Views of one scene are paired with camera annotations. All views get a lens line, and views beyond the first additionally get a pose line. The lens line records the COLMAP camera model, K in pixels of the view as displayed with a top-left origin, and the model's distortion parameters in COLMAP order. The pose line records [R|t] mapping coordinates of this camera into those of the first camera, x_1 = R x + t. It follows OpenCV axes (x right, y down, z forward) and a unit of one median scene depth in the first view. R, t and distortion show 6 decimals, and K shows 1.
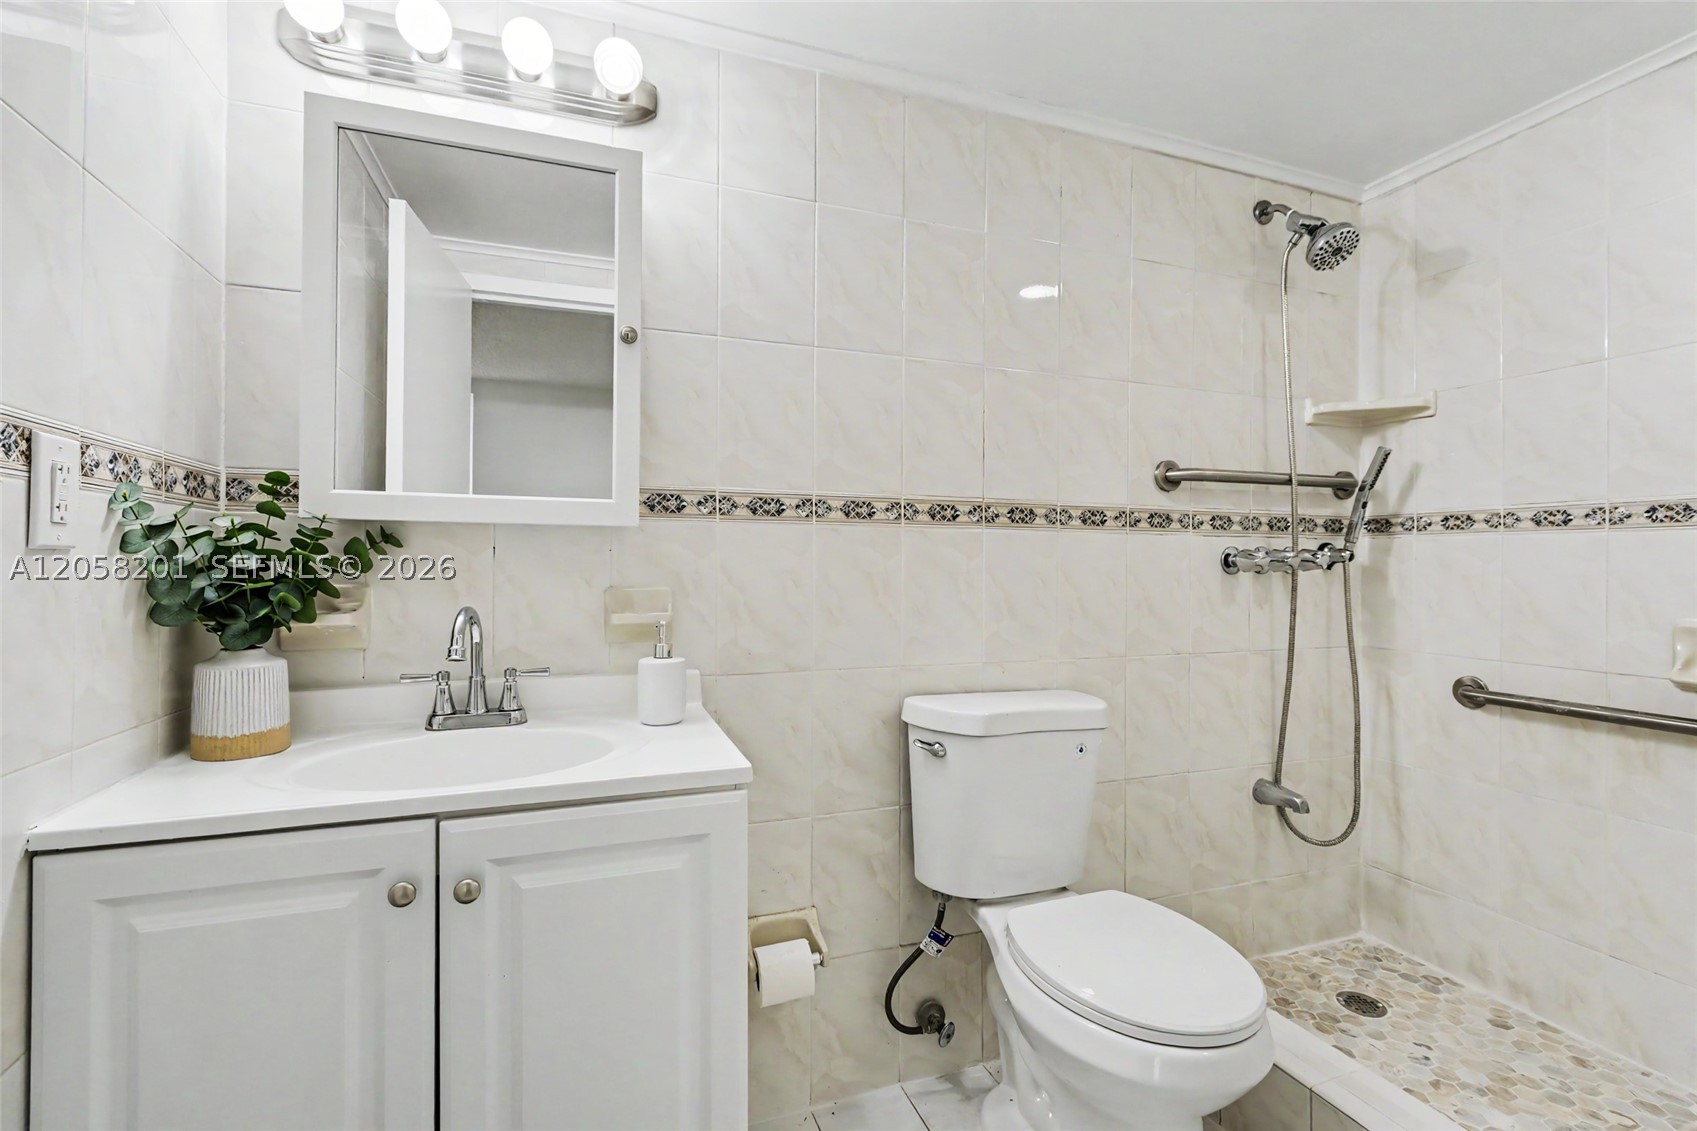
lens RADIAL K [[776.7, 0, 848.9], [0, 776.7, 562.4], [0, 0, 1]] dist [0.005434, -0.000625]
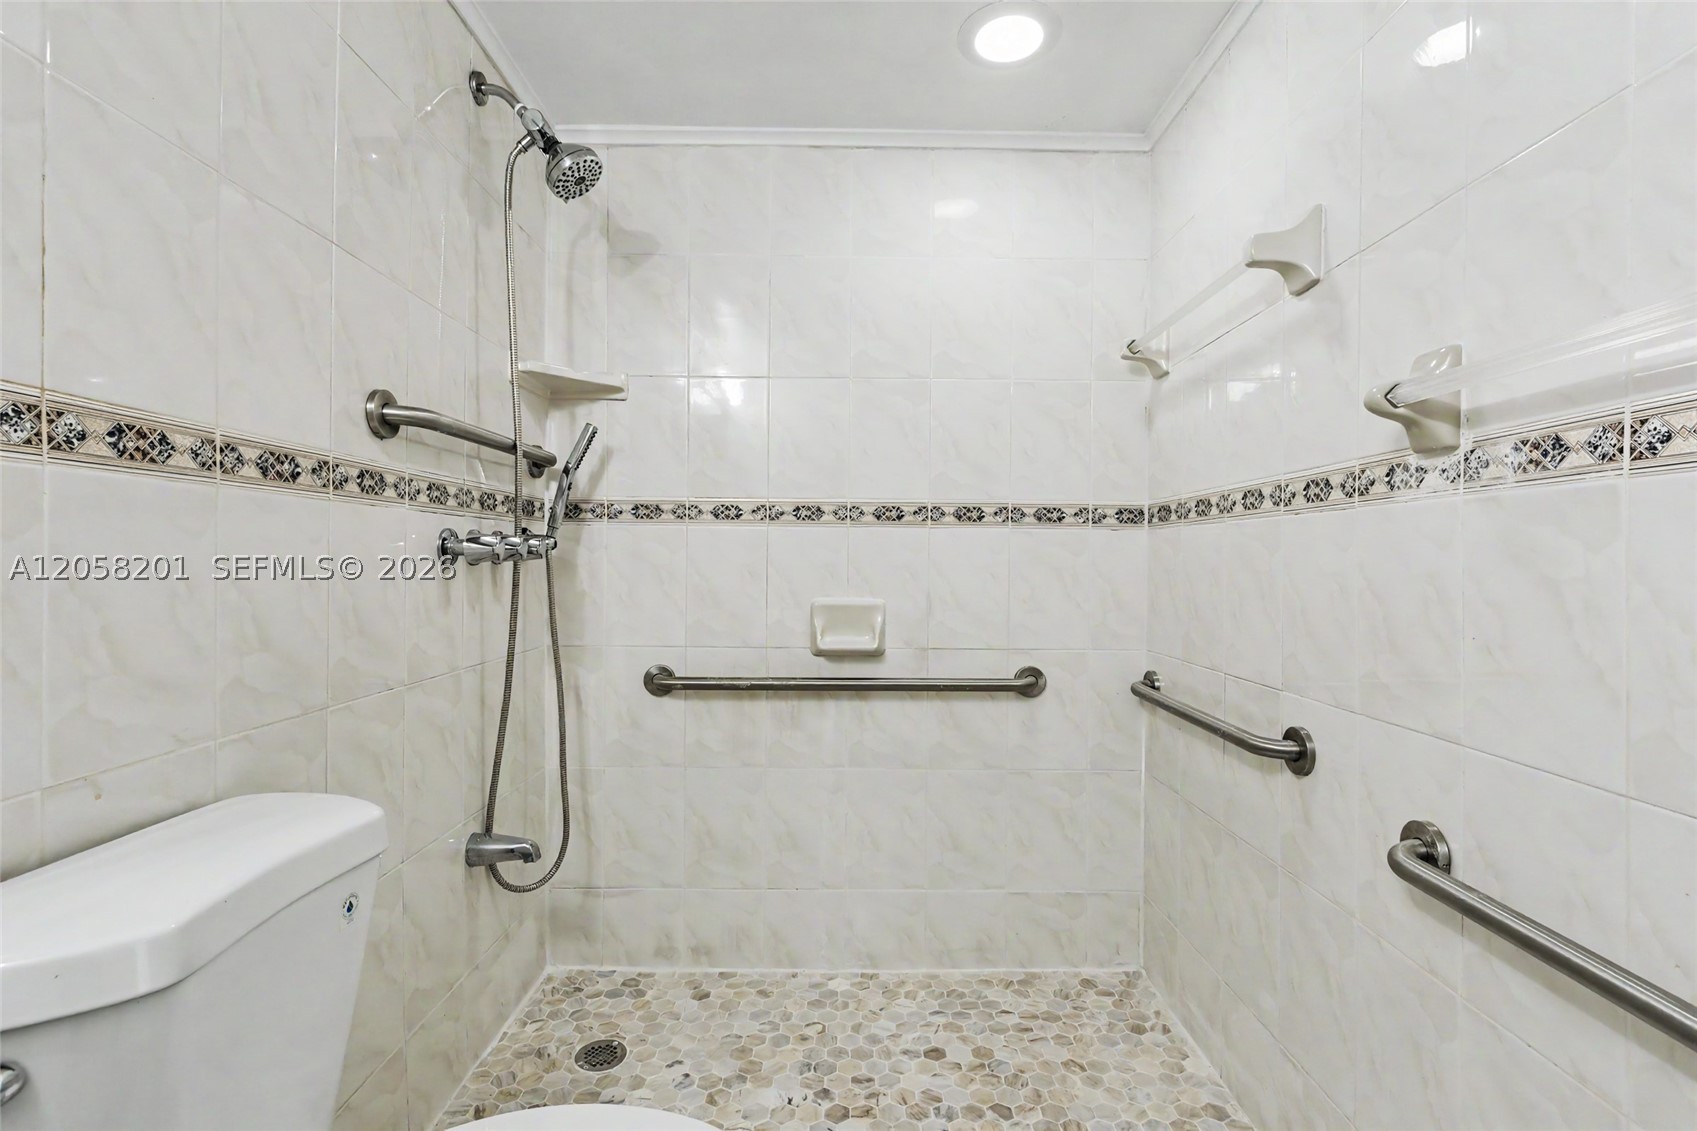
lens RADIAL K [[776.7, 0, 850.5], [0, 776.7, 560.8], [0, 0, 1]] dist [0.005434, -0.000625]
pose [[0.328976, -0.004476, 0.944328, -0.070533], [-0.012687, 0.999878, 0.009159, -0.001066], [-0.944253, -0.014994, 0.328878, 0.425200]]
